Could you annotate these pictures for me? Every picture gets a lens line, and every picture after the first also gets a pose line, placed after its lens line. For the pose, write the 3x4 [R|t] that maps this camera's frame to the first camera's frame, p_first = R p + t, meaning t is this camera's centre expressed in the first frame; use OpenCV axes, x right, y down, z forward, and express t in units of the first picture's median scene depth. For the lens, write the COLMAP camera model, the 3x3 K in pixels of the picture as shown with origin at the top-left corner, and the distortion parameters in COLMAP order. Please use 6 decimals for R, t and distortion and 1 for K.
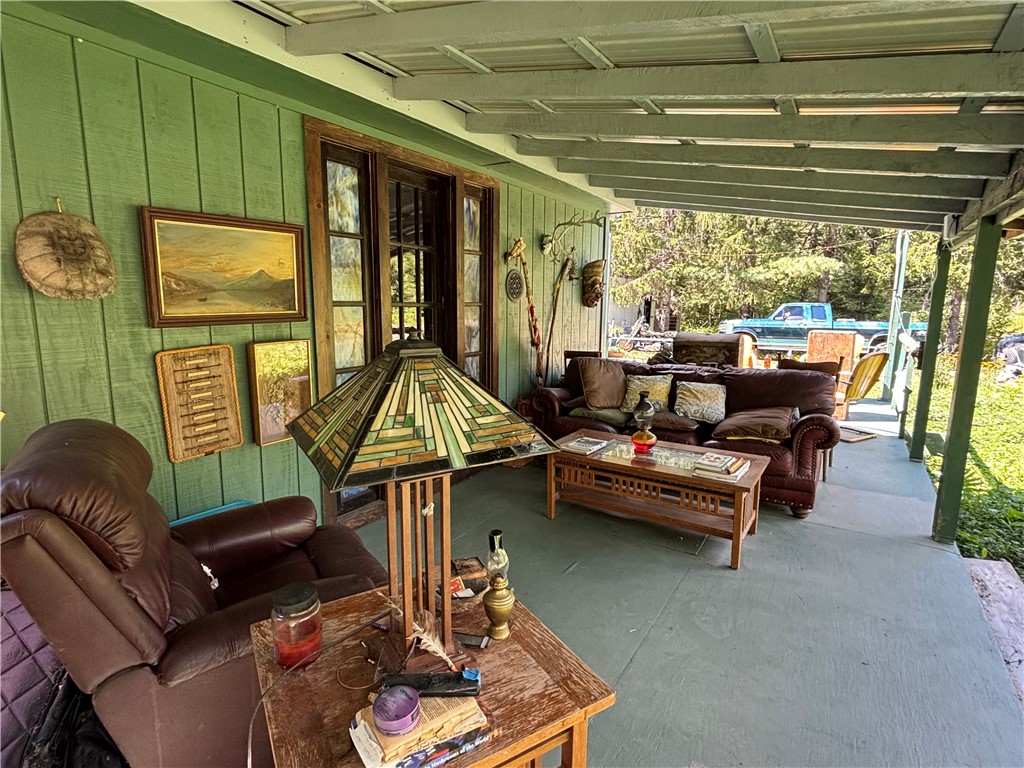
lens RADIAL K [[528.0, 0, 512.0], [0, 528.0, 384.0], [0, 0, 1]] dist [0.002403, 0.000436]
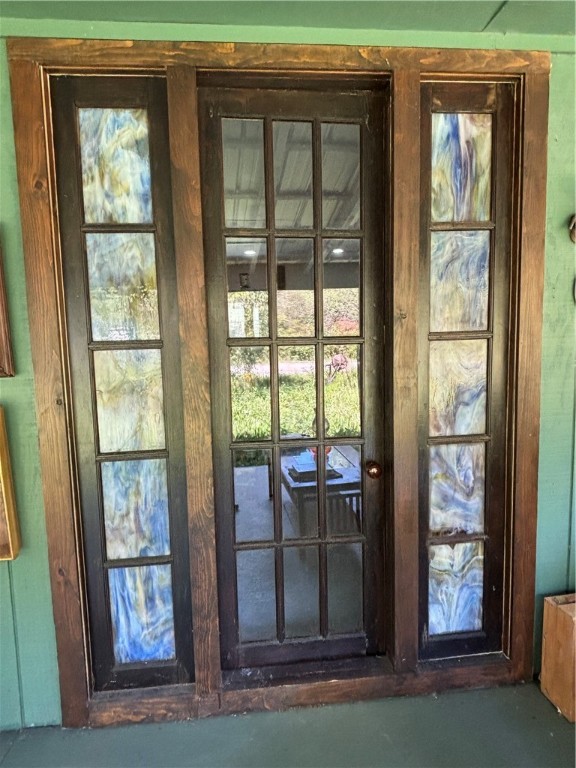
lens RADIAL K [[461.1, 0, 288.0], [0, 461.1, 384.0], [0, 0, 1]] dist [0.063962, -0.079120]
pose [[0.621103, 0.053645, -0.781891, 0.211706], [-0.089059, 0.996023, -0.002409, -0.124173], [0.778652, 0.071131, 0.623411, 0.825440]]
